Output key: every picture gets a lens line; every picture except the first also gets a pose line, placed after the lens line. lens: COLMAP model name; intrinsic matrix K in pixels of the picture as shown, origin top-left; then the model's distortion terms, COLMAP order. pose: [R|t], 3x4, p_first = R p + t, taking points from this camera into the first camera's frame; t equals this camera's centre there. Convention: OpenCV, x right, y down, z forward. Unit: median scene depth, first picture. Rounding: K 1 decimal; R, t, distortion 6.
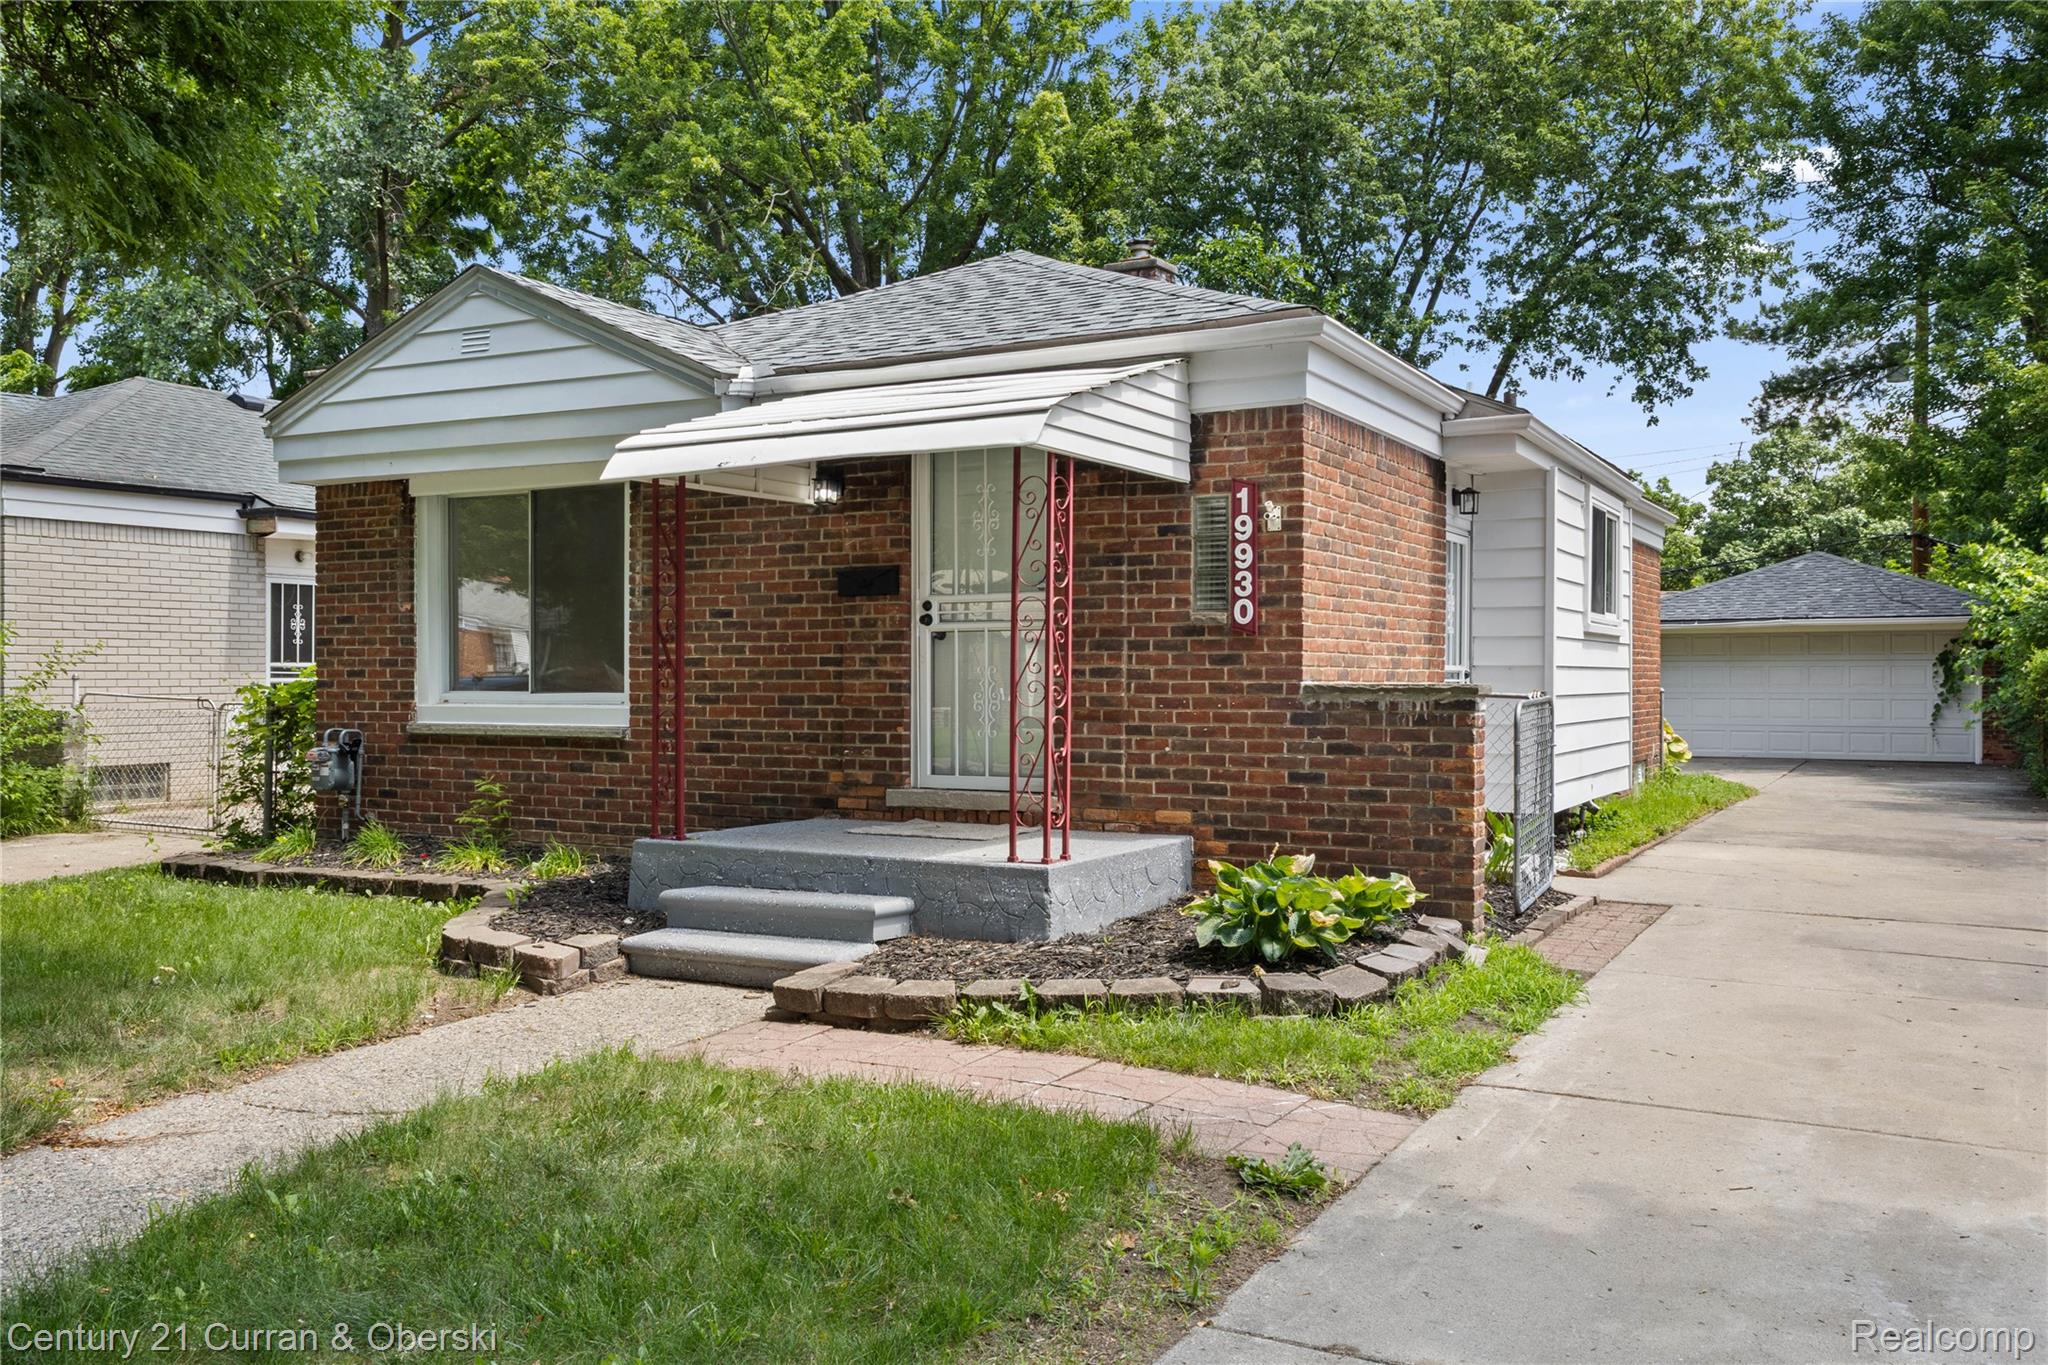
lens RADIAL K [[1697.6, 0, 1024.0], [0, 1697.6, 682.5], [0, 0, 1]] dist [0.022087, -0.002100]
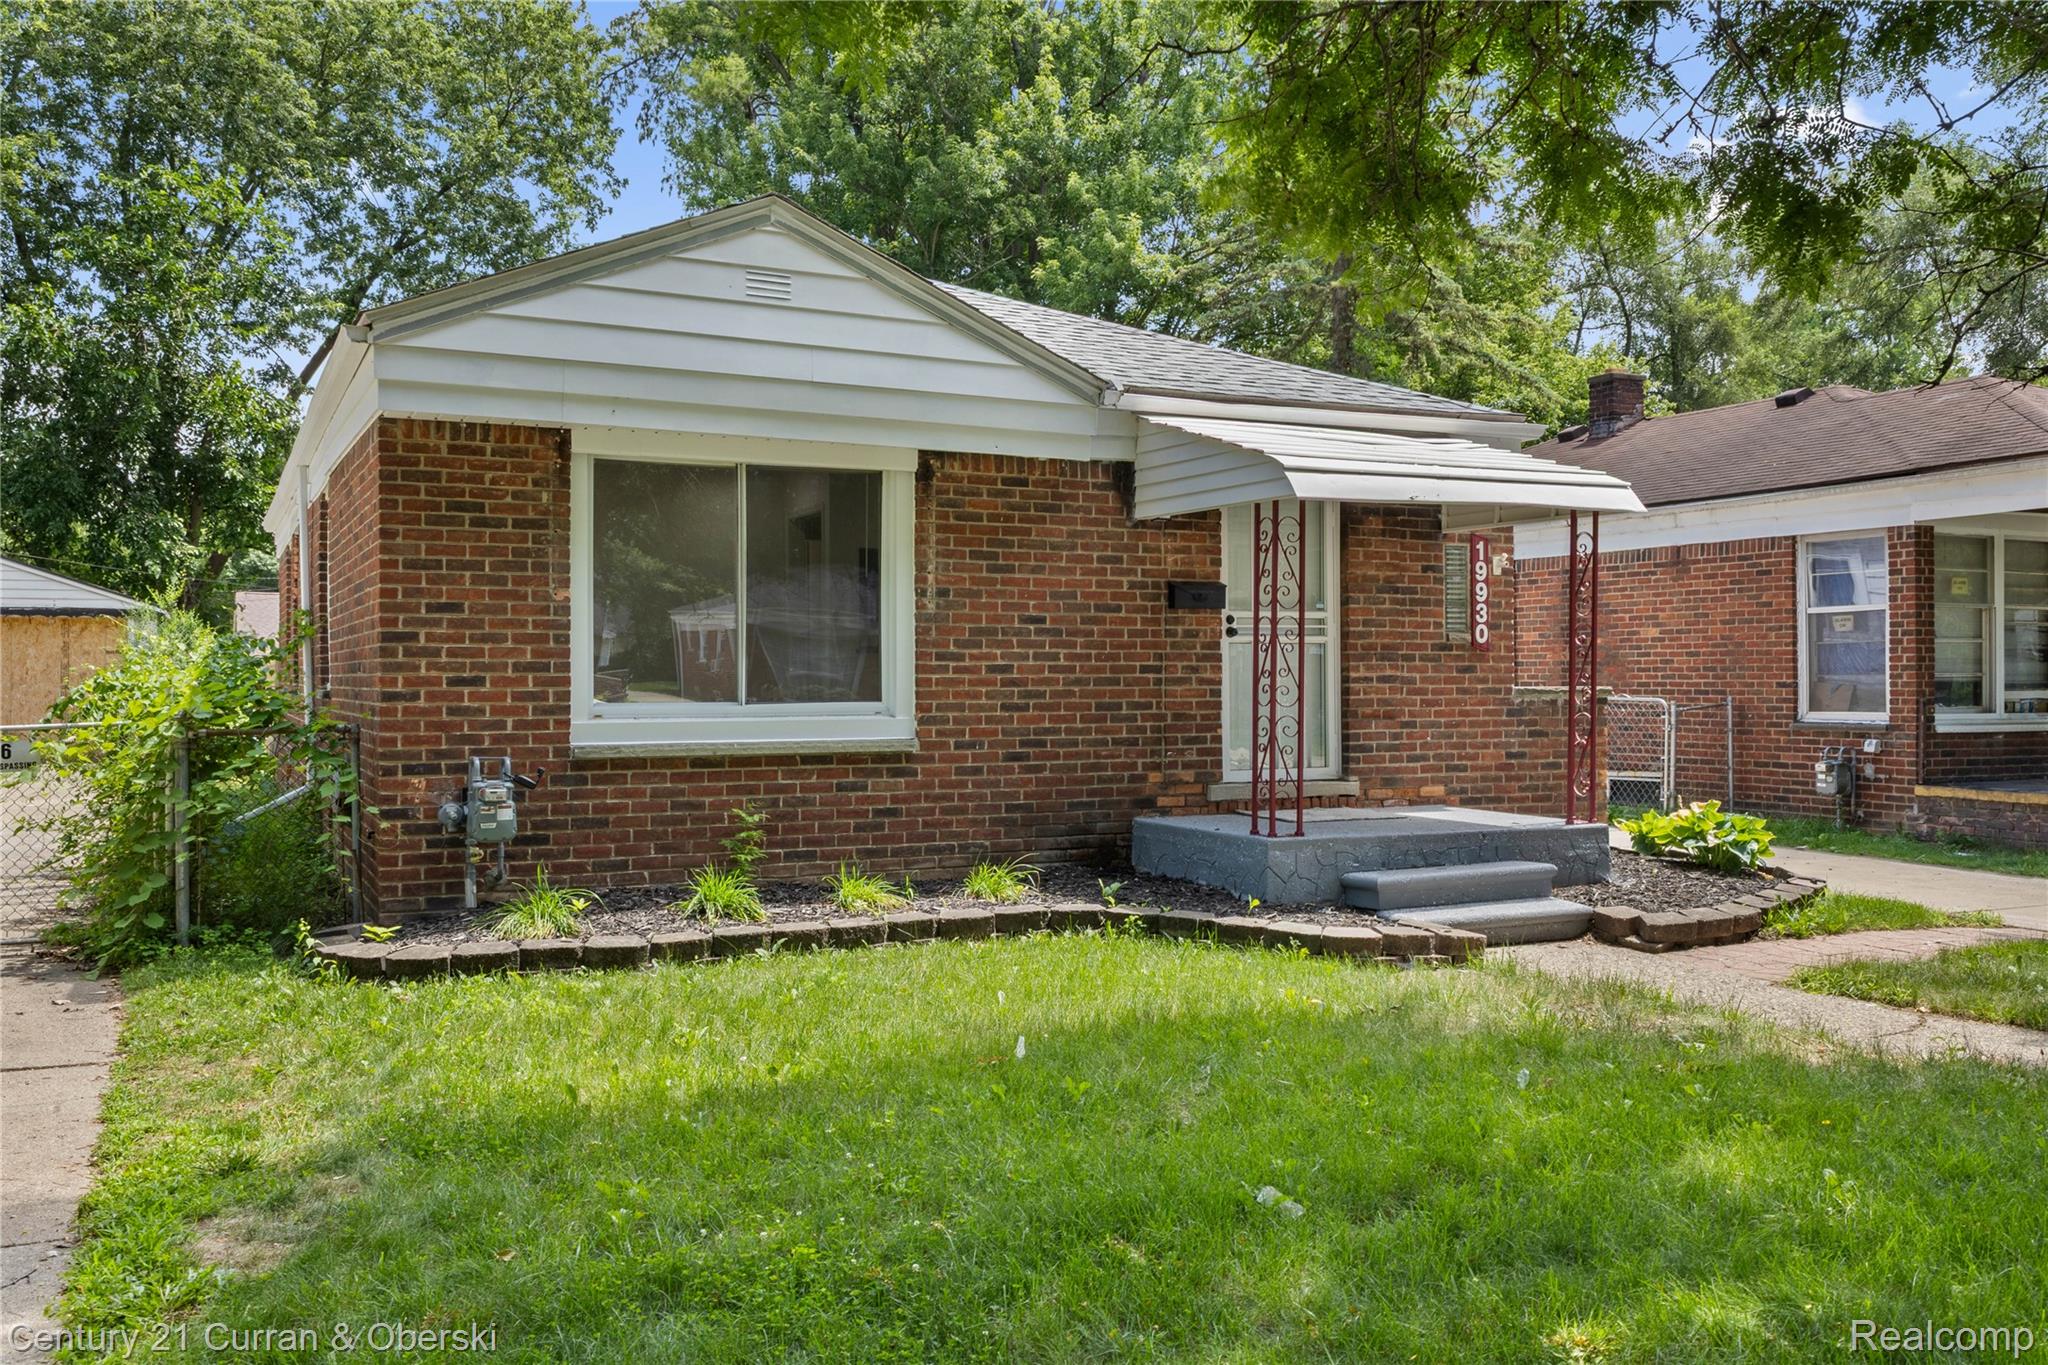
lens RADIAL K [[1697.6, 0, 1024.0], [0, 1697.6, 682.5], [0, 0, 1]] dist [0.022087, -0.002100]
pose [[0.576653, -0.003459, 0.816982, -1.050612], [0.004225, 0.999990, 0.001251, -0.005728], [-0.816978, 0.002730, 0.576662, 0.466034]]
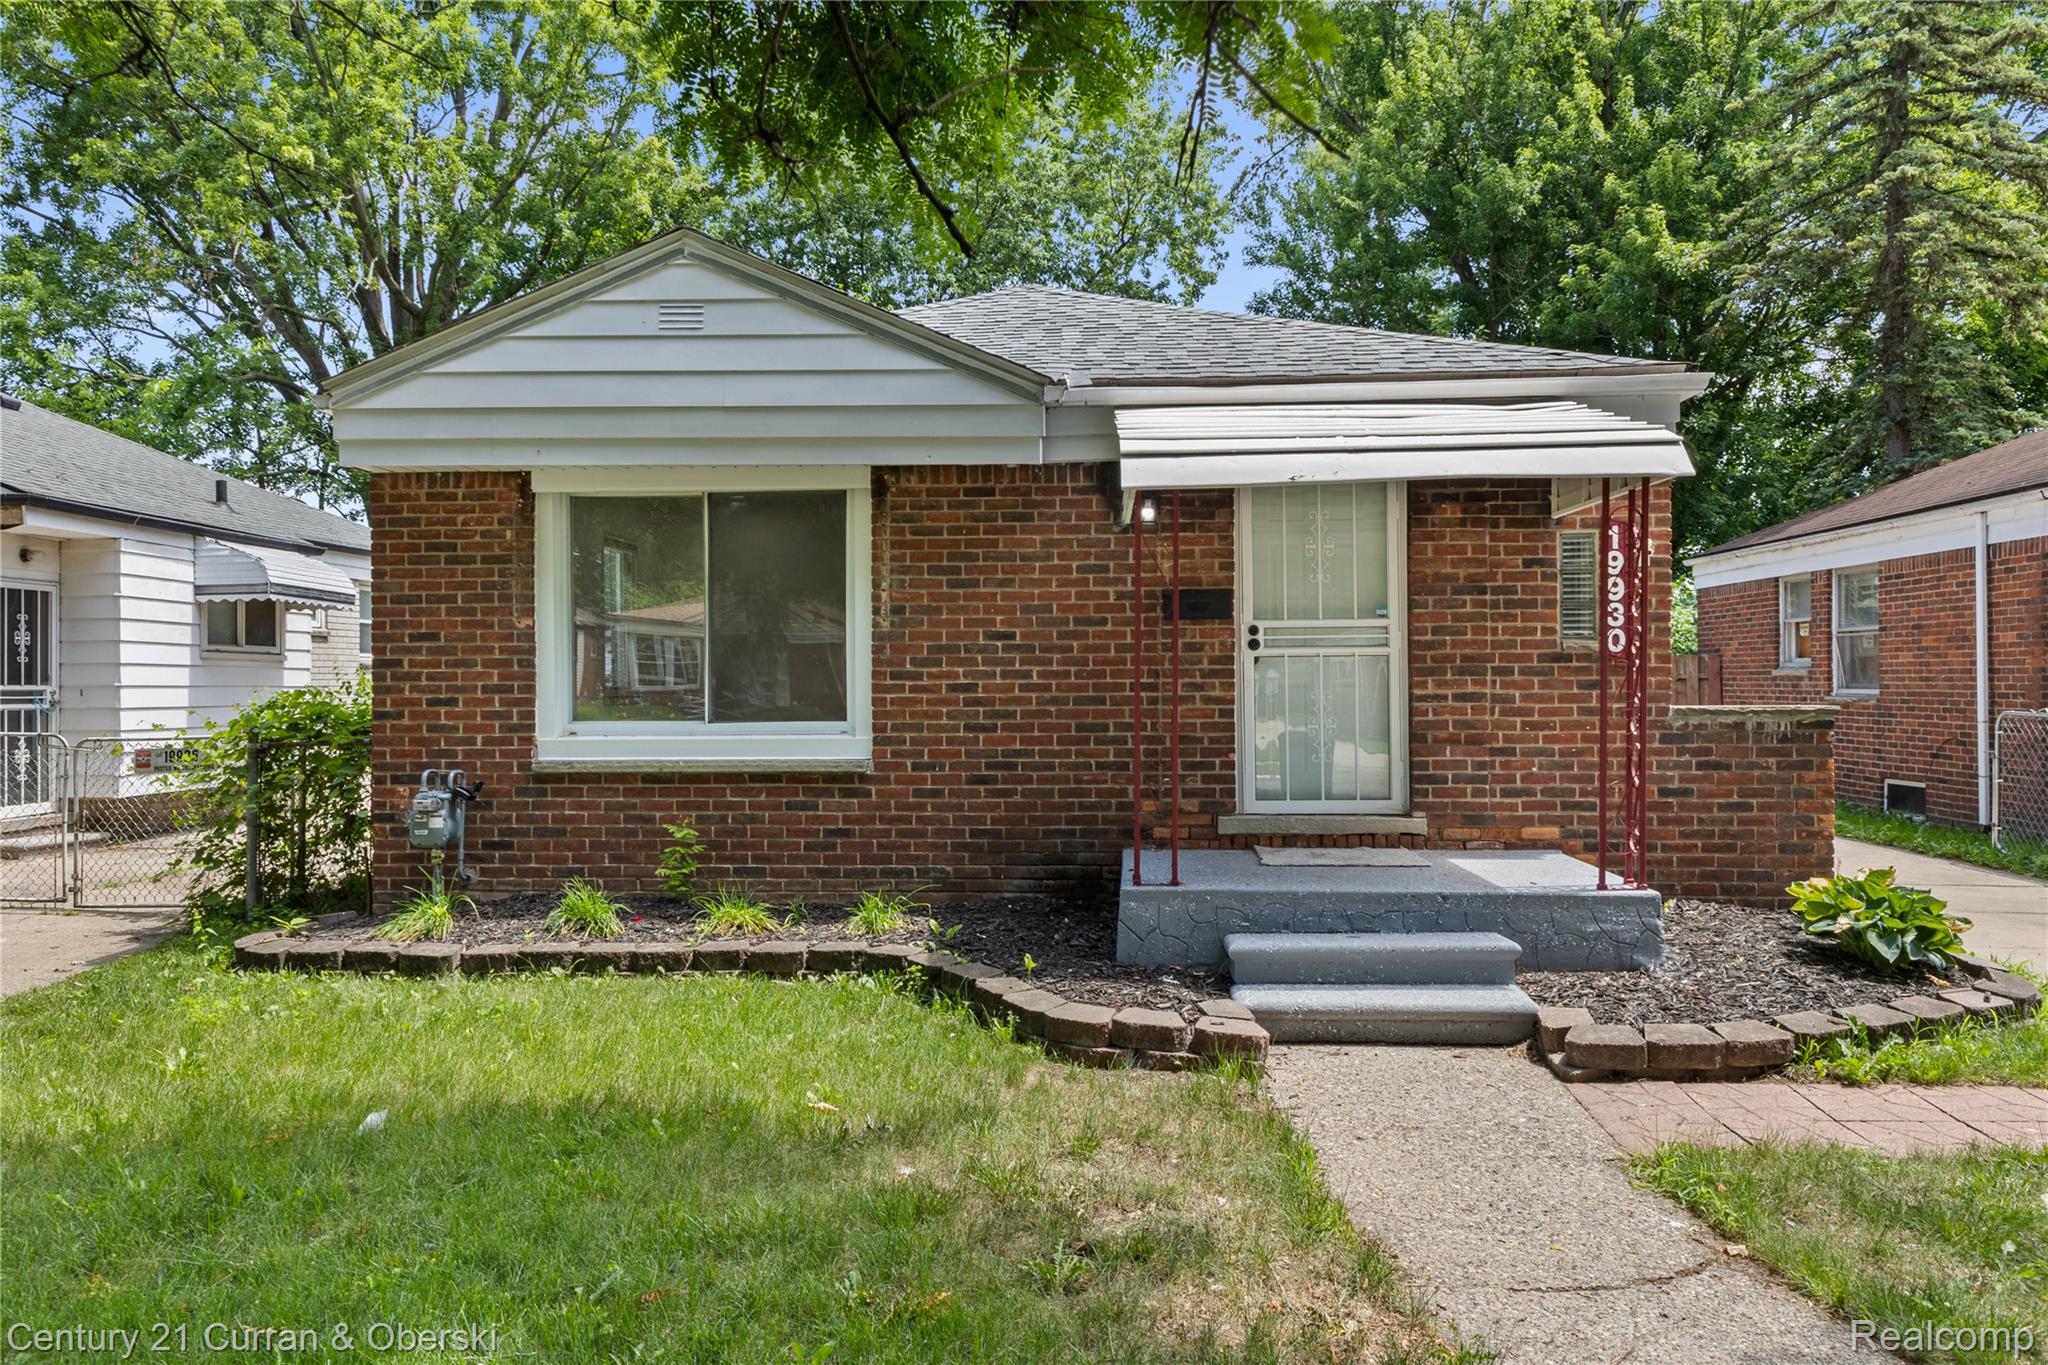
lens RADIAL K [[1432.8, 0, 1024.0], [0, 1432.8, 682.5], [0, 0, 1]] dist [0.026920, -0.003281]
pose [[0.900452, -0.004472, 0.434933, -0.543285], [0.006891, 0.999968, -0.003986, -0.012312], [-0.434902, 0.006587, 0.900454, 0.303507]]
